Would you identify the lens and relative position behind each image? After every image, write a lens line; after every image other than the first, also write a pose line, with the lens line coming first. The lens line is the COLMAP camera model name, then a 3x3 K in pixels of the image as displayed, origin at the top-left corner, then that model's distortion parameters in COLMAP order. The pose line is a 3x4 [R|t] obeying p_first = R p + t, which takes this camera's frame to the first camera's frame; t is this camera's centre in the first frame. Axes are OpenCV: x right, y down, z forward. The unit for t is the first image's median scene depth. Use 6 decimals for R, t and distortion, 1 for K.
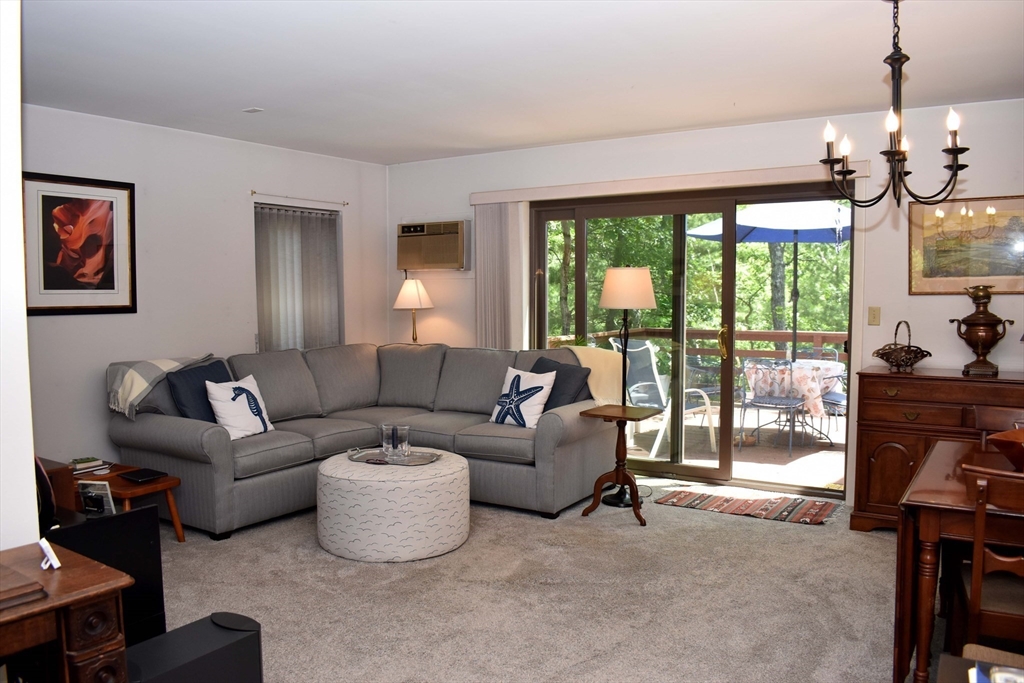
lens RADIAL K [[810.7, 0, 509.6], [0, 810.7, 341.0], [0, 0, 1]] dist [-0.050640, 0.005161]
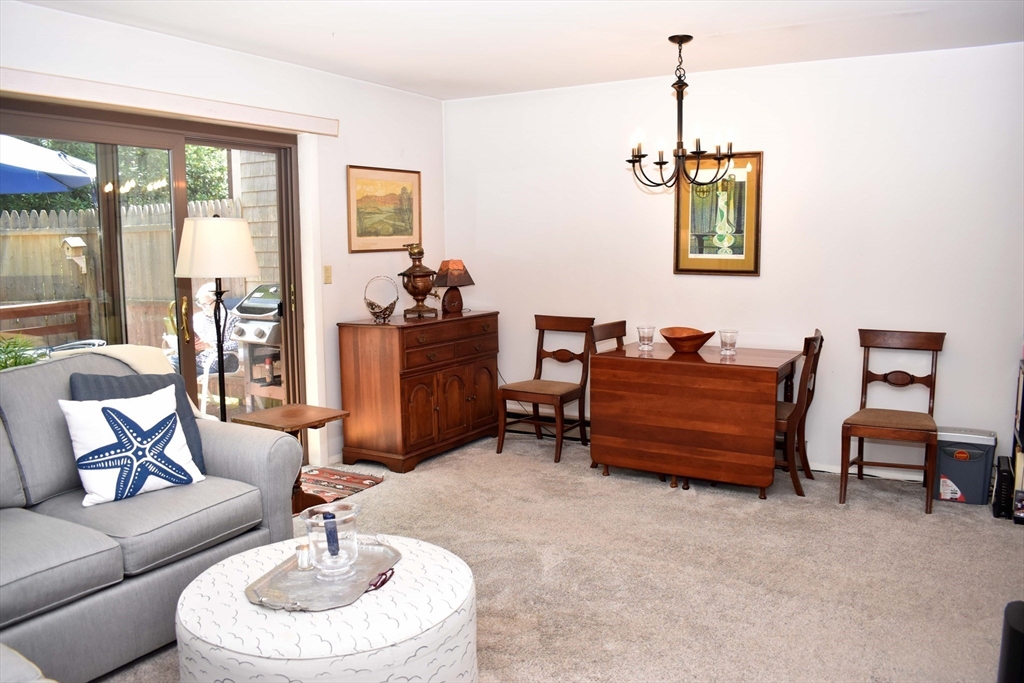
lens RADIAL K [[810.7, 0, 510.1], [0, 810.7, 341.8], [0, 0, 1]] dist [-0.050640, 0.005161]
pose [[-0.027260, -0.115316, 0.992955, -0.636710], [0.076124, 0.990200, 0.117086, -0.054180], [-0.996726, 0.078779, -0.018215, 0.874020]]
